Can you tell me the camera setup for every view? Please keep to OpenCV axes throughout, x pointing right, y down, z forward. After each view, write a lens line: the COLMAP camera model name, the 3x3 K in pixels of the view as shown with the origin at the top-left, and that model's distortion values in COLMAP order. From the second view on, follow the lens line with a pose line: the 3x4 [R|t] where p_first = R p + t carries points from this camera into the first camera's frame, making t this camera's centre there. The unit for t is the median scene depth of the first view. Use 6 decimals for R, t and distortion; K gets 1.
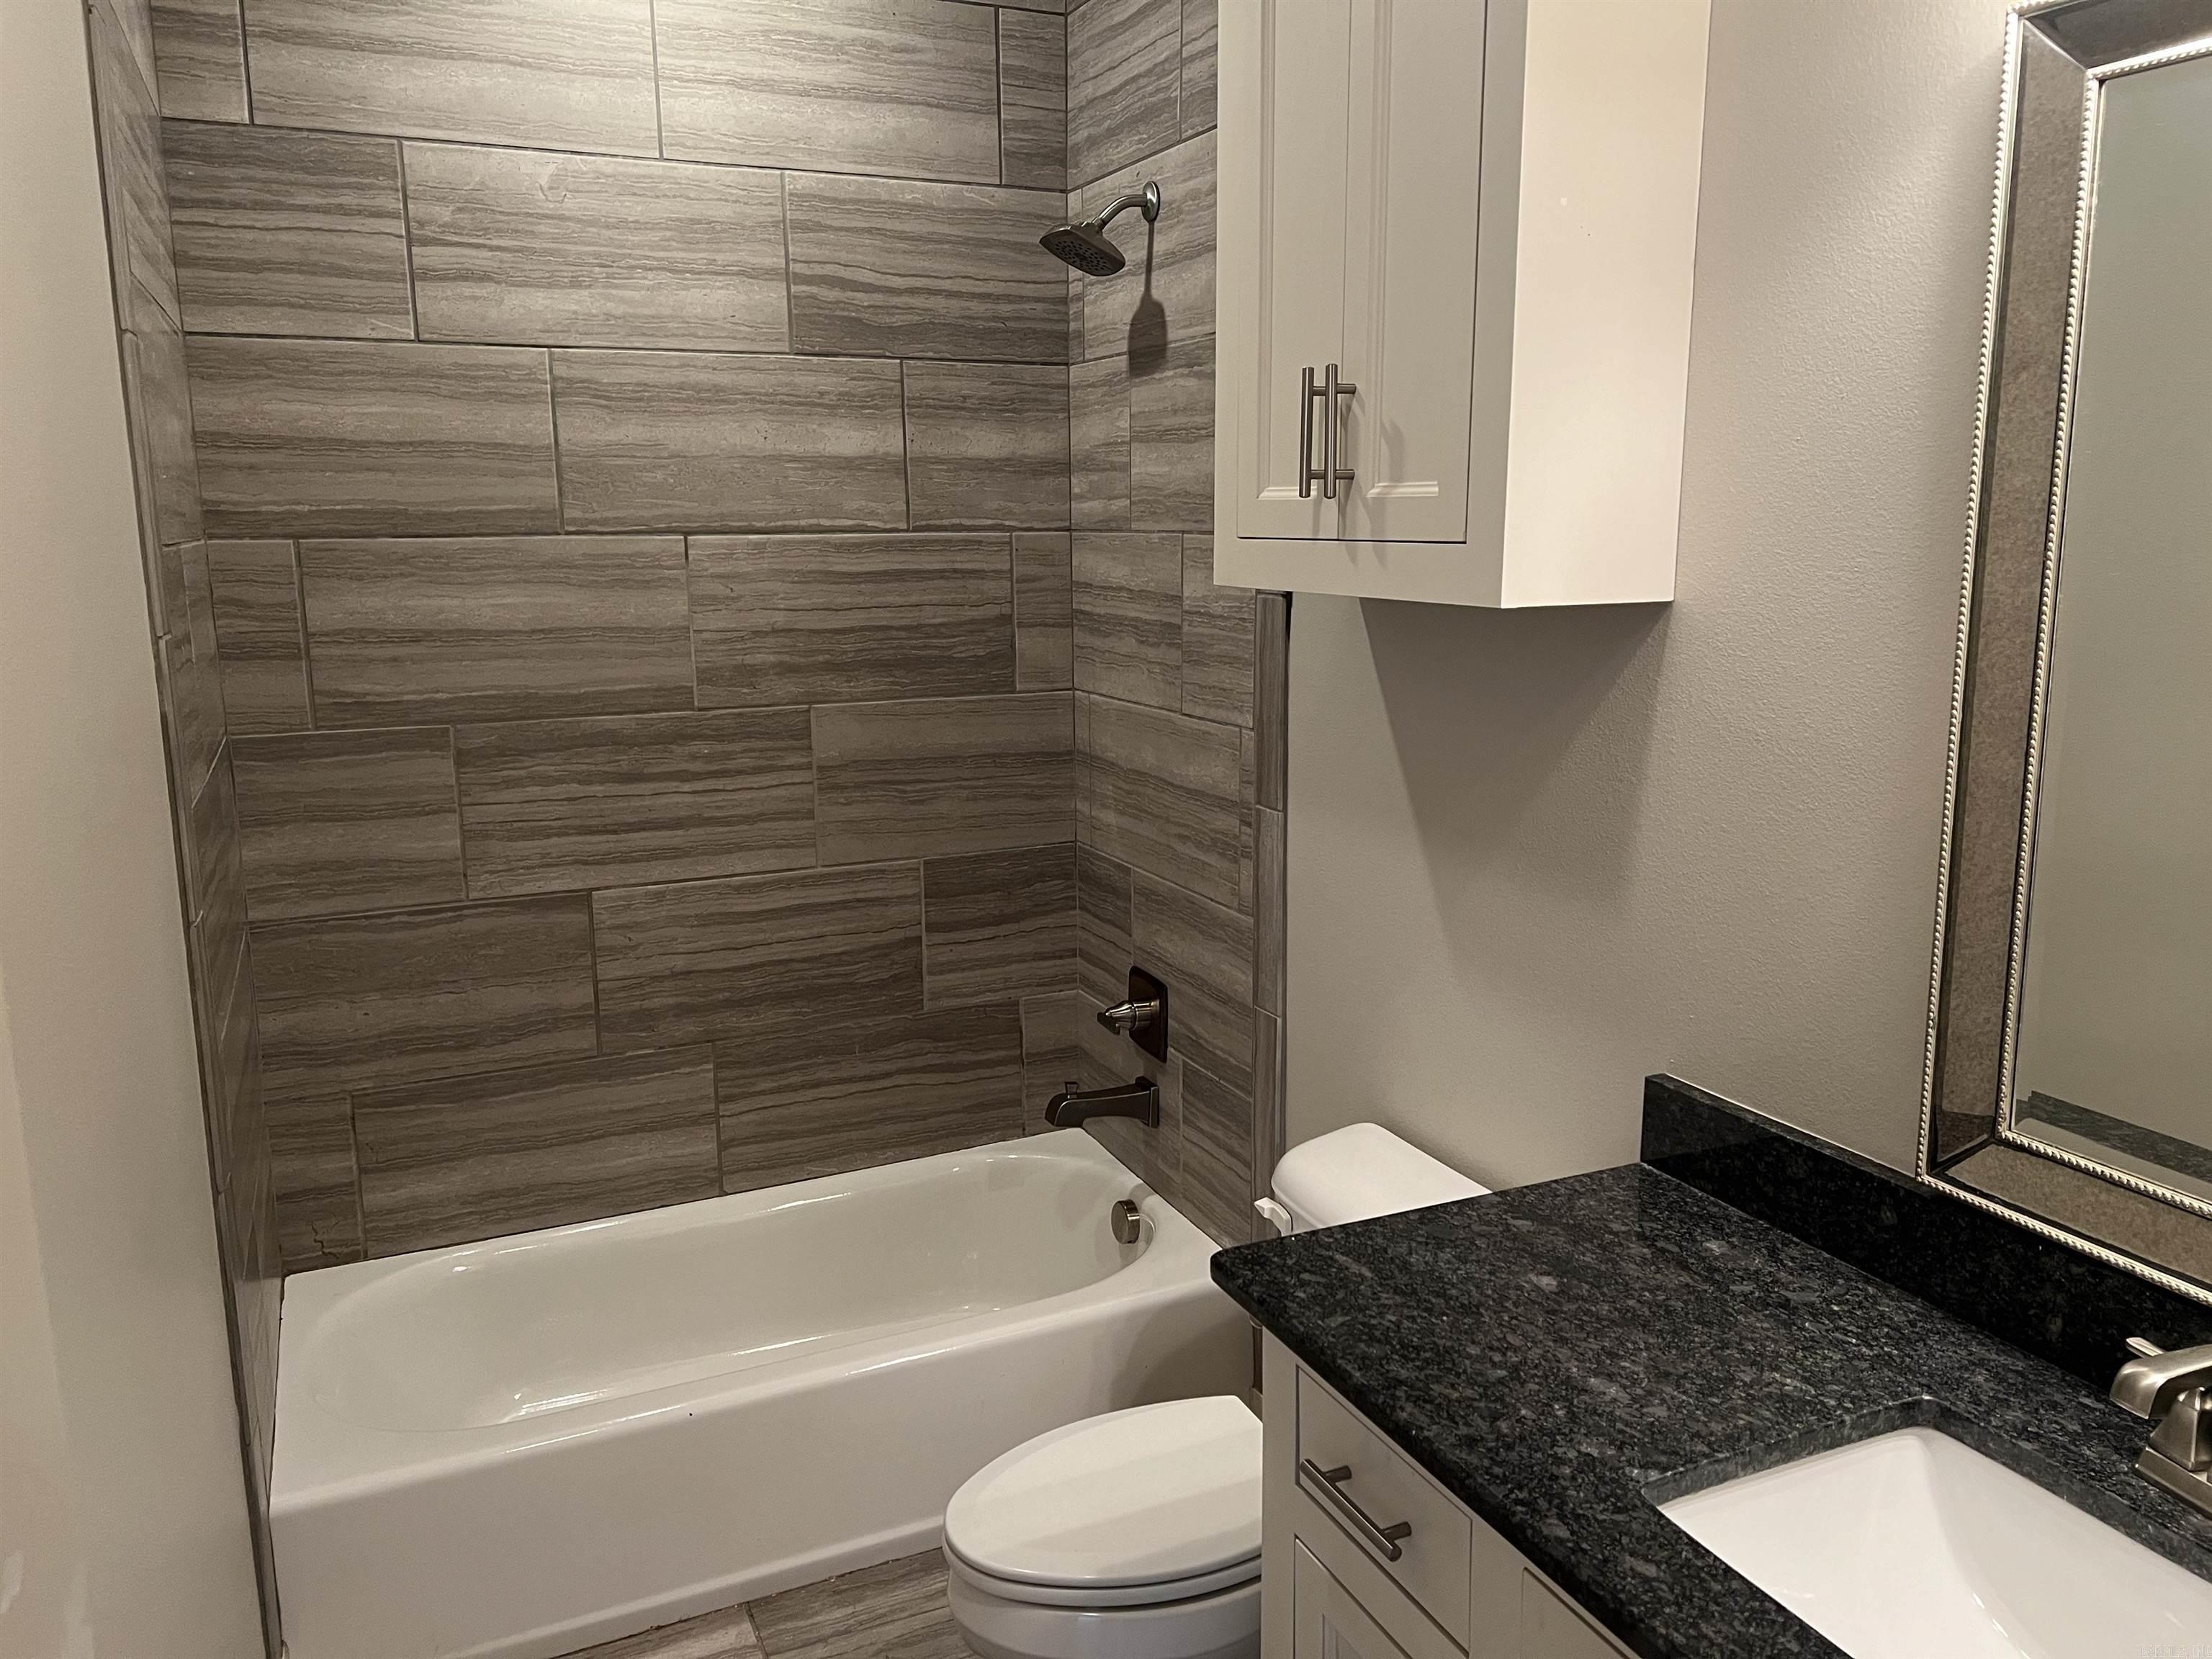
lens RADIAL K [[1668.0, 0, 1113.7], [0, 1668.0, 819.5], [0, 0, 1]] dist [0.075013, -0.085600]
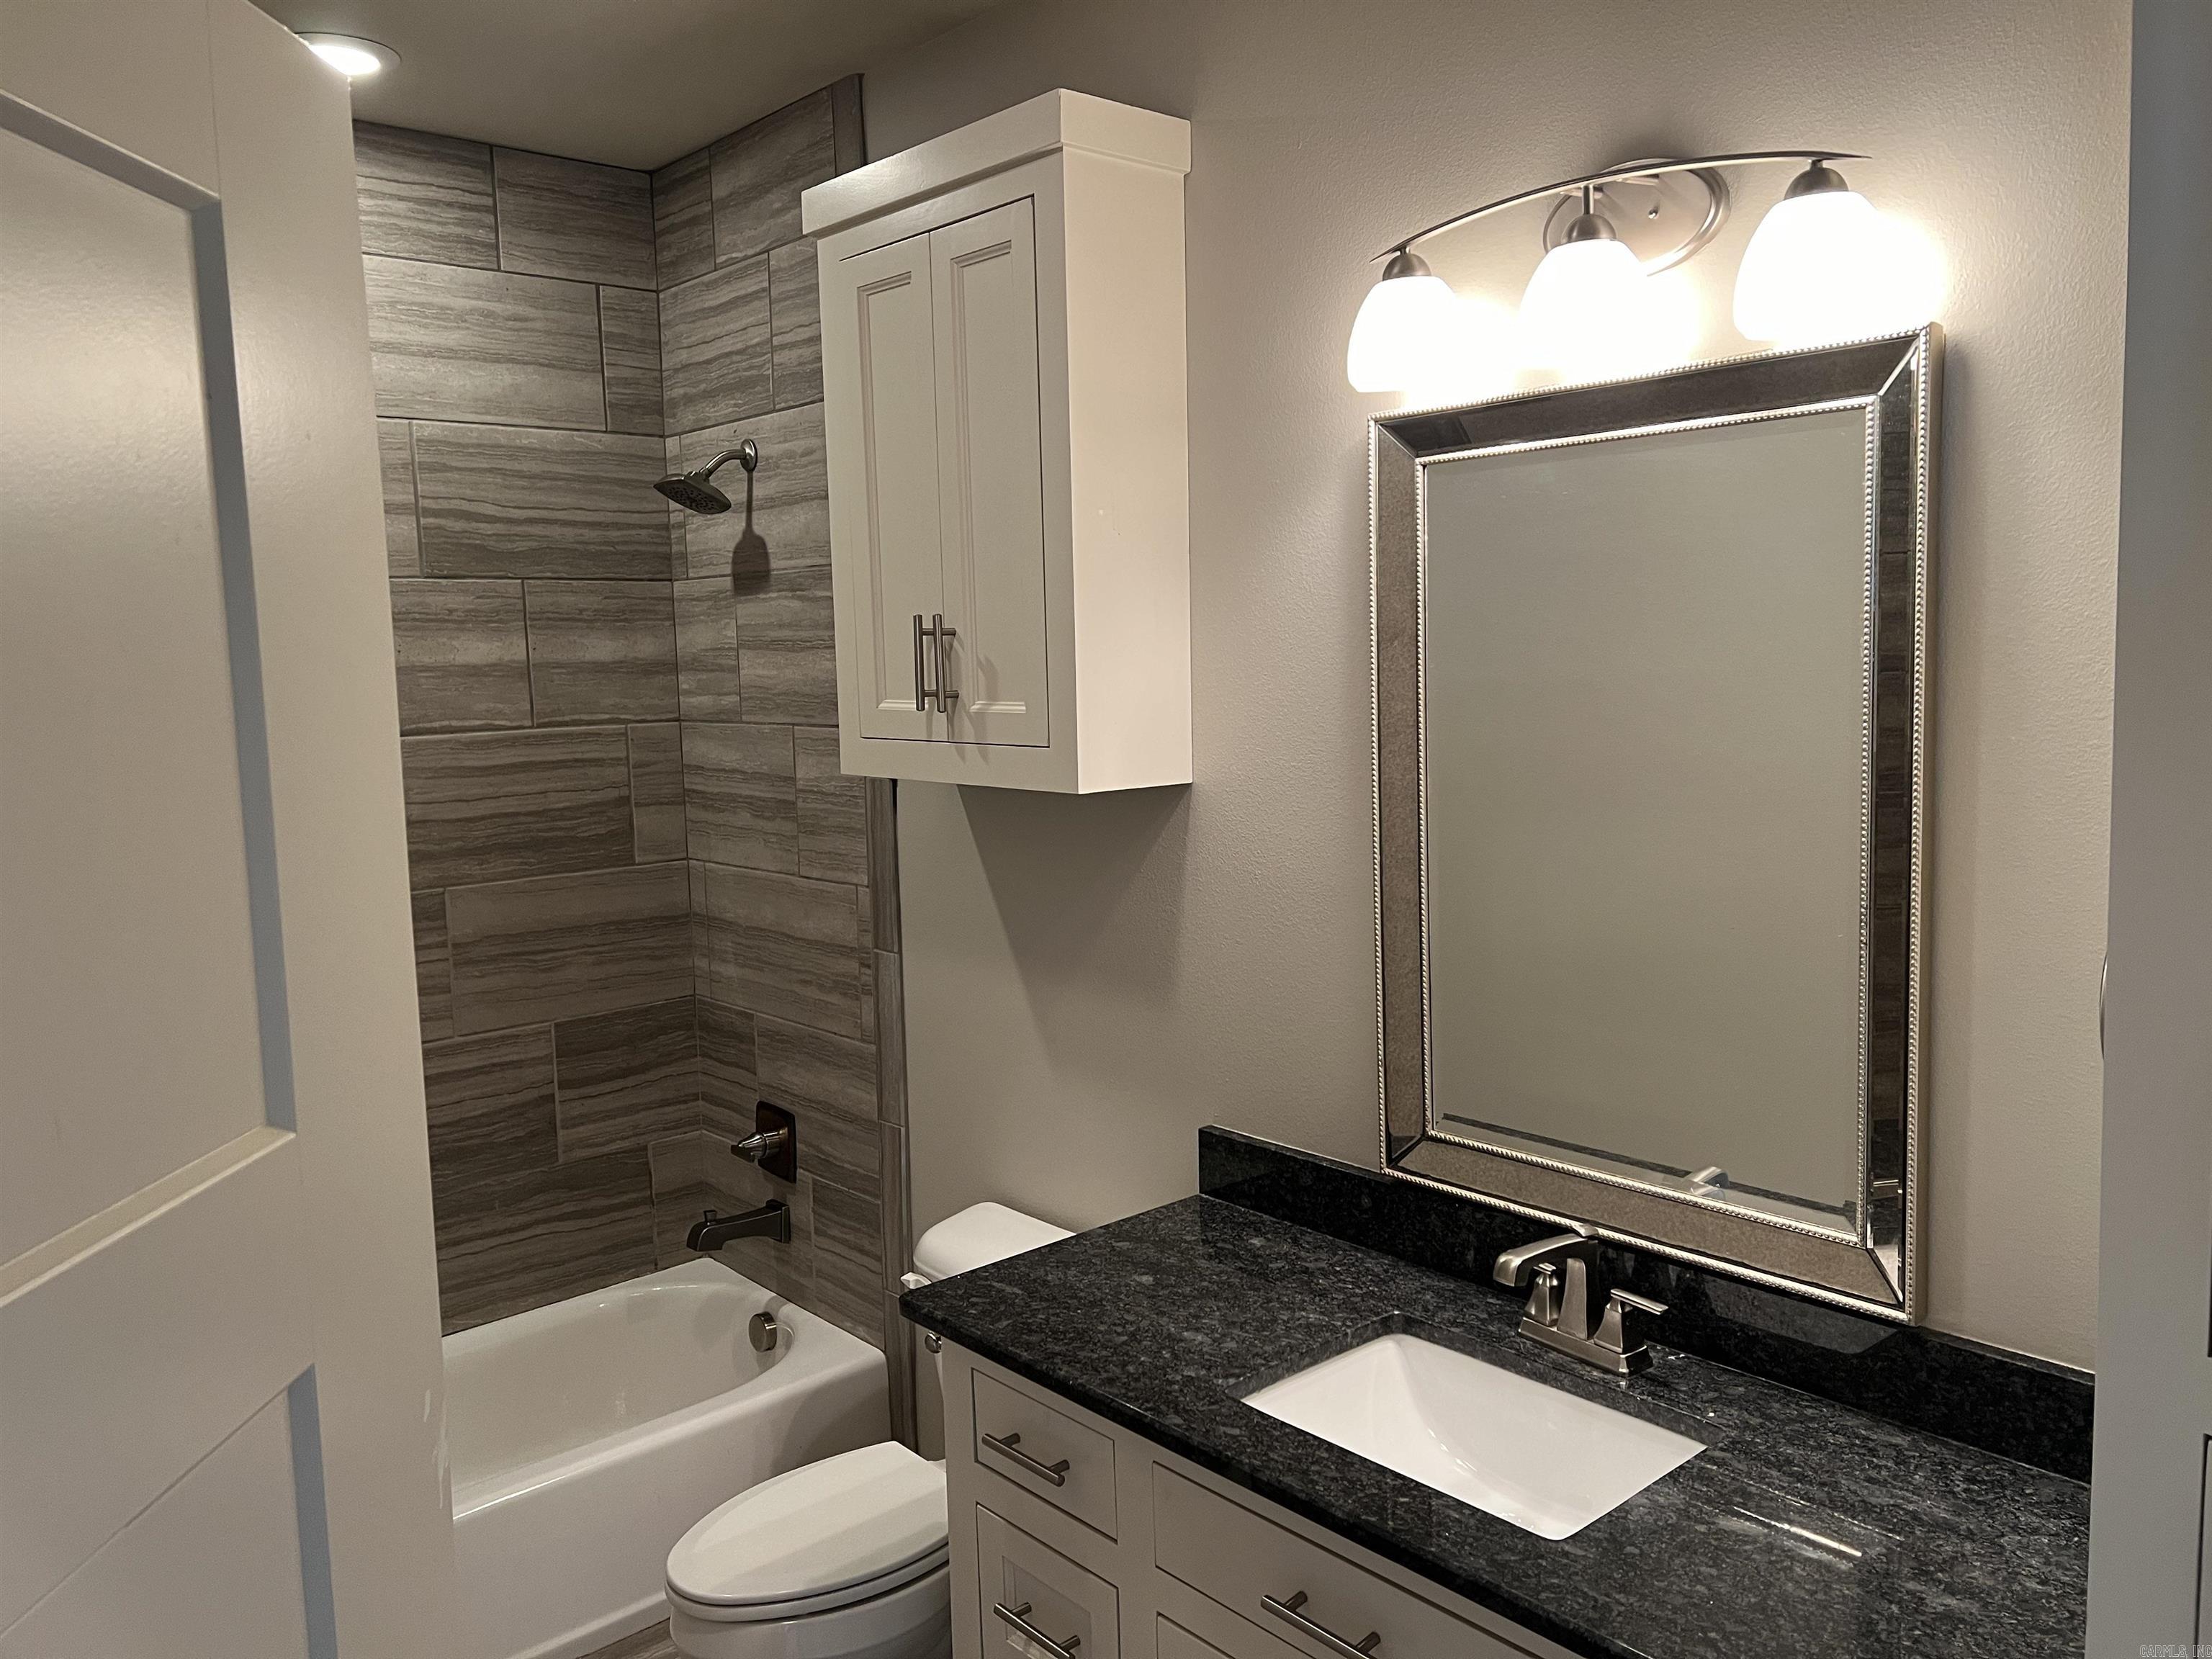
lens RADIAL K [[1668.0, 0, 1102.3], [0, 1668.0, 824.7], [0, 0, 1]] dist [0.075013, -0.085600]
pose [[0.960241, -0.048464, 0.274935, -0.078511], [0.070897, 0.994864, -0.072248, 0.000224], [-0.270021, 0.088868, 0.958745, -0.195717]]
